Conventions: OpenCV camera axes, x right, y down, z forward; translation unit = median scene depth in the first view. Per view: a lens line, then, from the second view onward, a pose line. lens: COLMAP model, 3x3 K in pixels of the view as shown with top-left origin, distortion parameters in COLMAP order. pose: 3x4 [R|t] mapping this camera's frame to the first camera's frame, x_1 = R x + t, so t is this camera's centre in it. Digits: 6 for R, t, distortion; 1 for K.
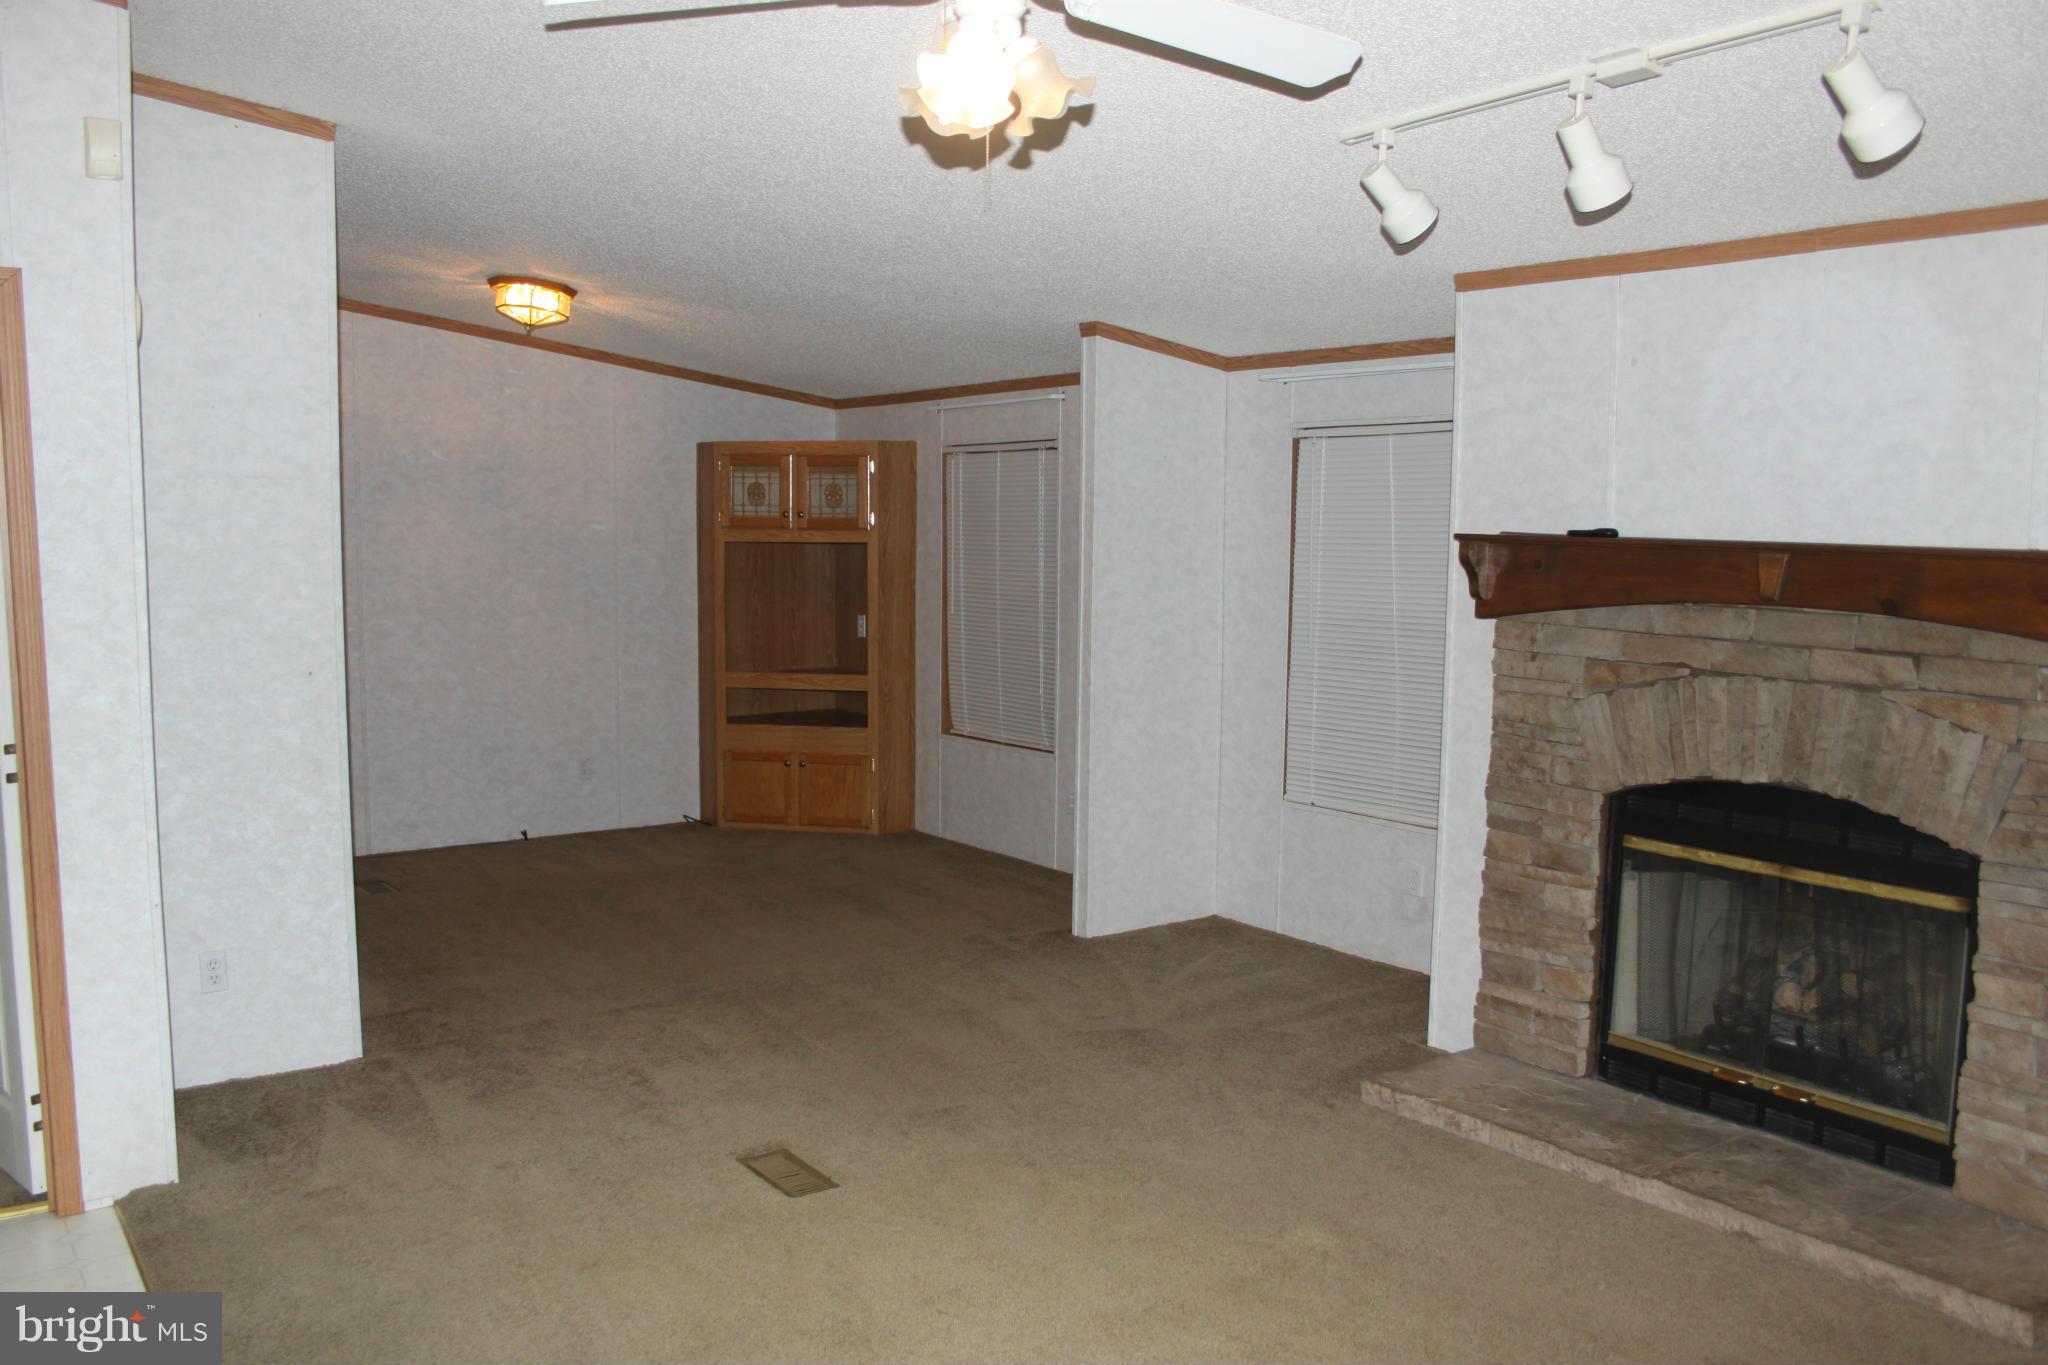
lens RADIAL K [[1708.8, 0, 1002.9], [0, 1708.8, 694.6], [0, 0, 1]] dist [-0.153820, 0.132789]
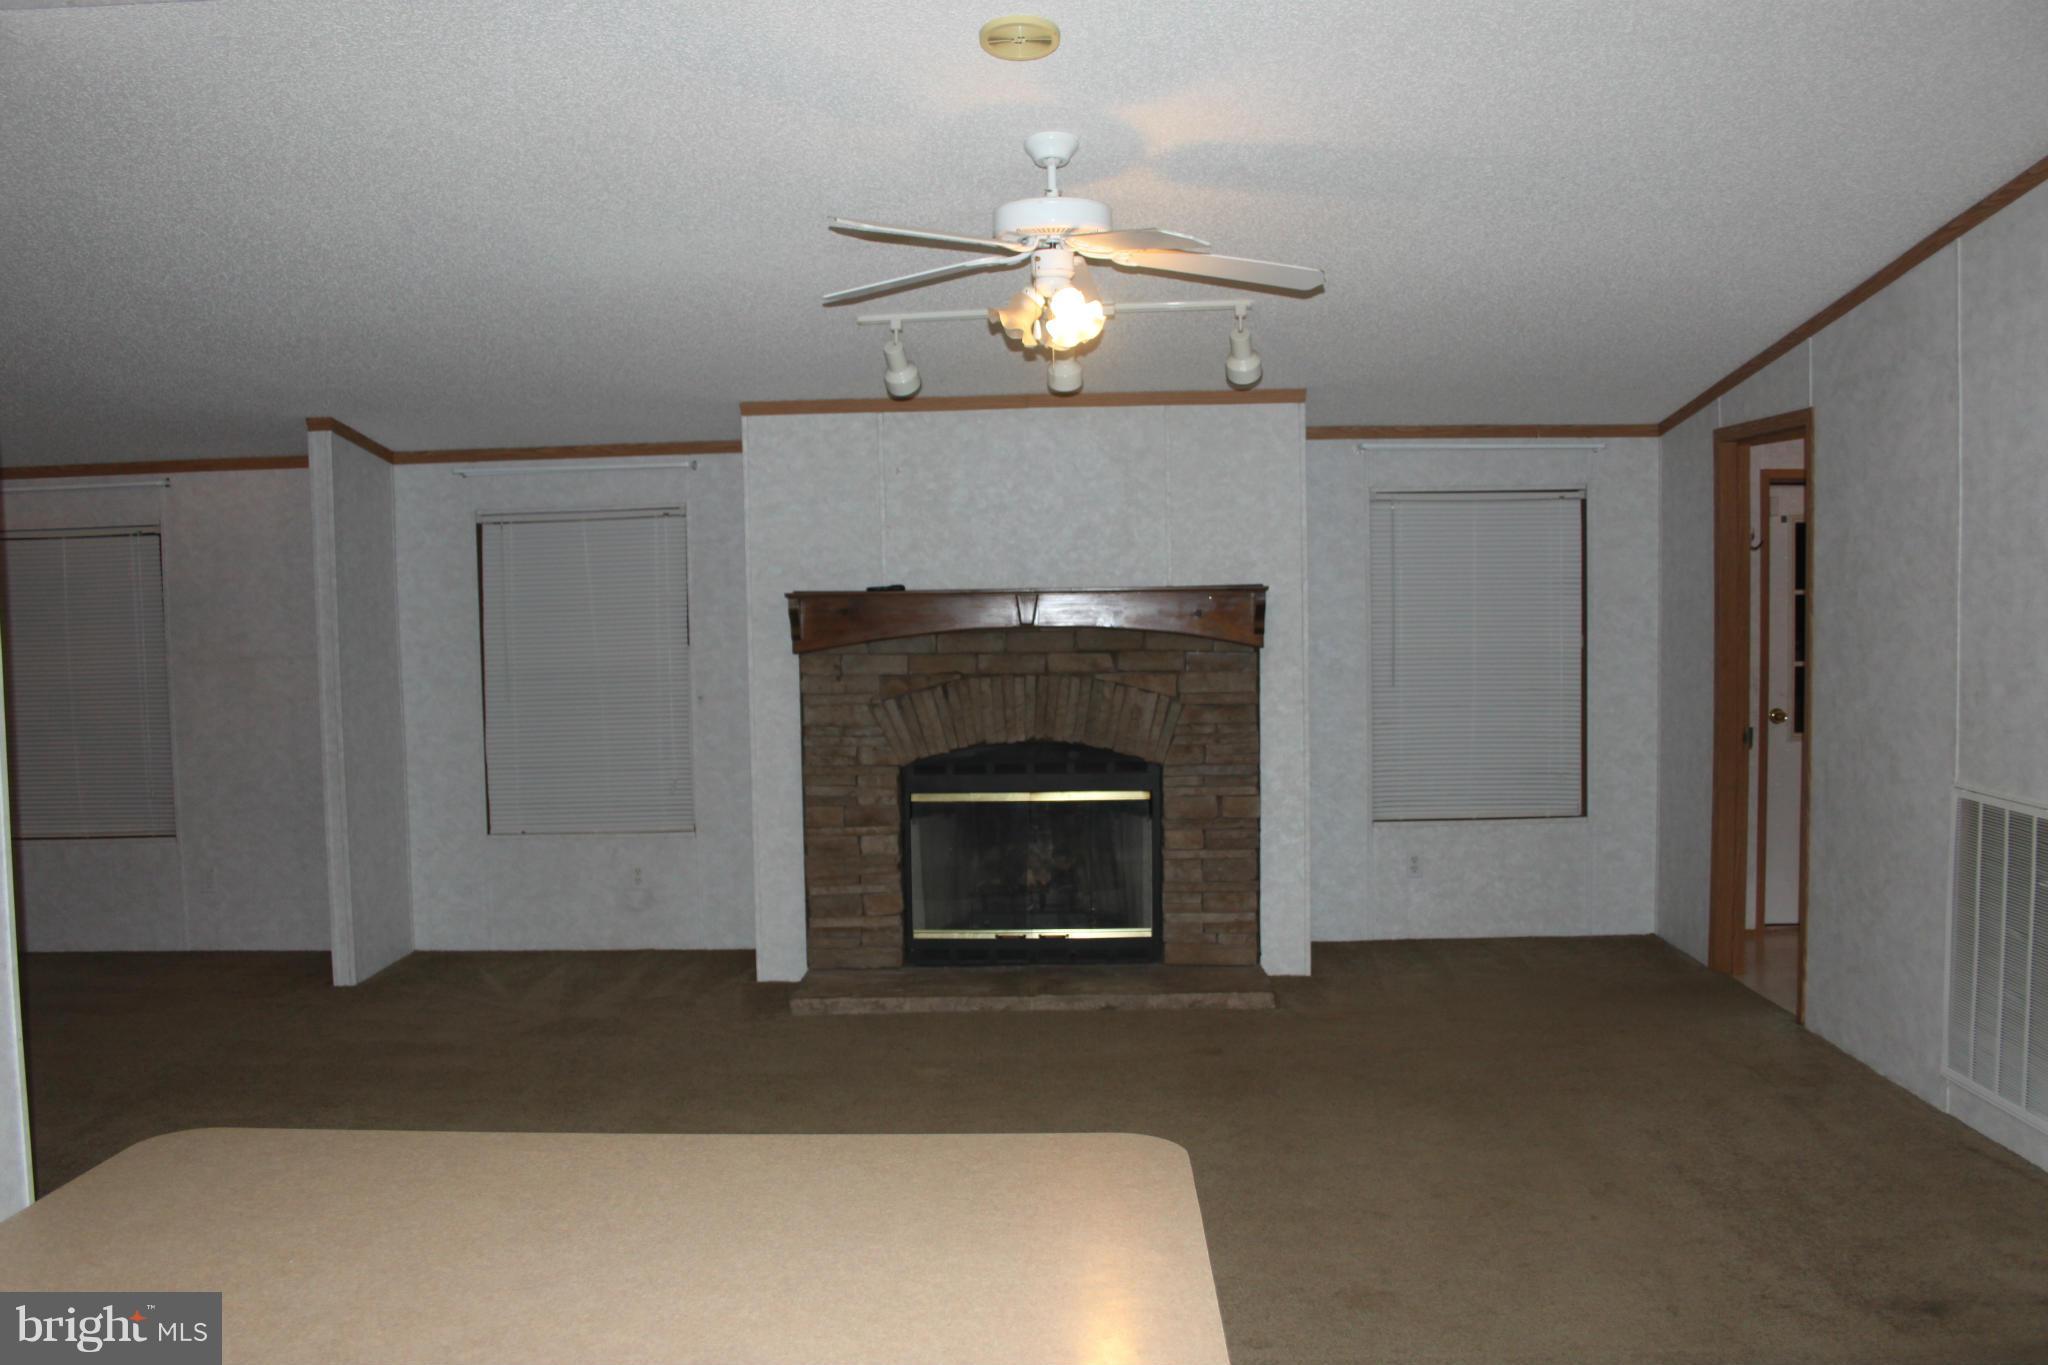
lens RADIAL K [[1708.8, 0, 1002.9], [0, 1708.8, 694.6], [0, 0, 1]] dist [-0.153820, 0.132789]
pose [[0.599730, -0.070883, 0.797057, -0.779843], [0.108779, 0.994044, 0.006553, -0.003171], [-0.792775, 0.082773, 0.603868, 0.032119]]
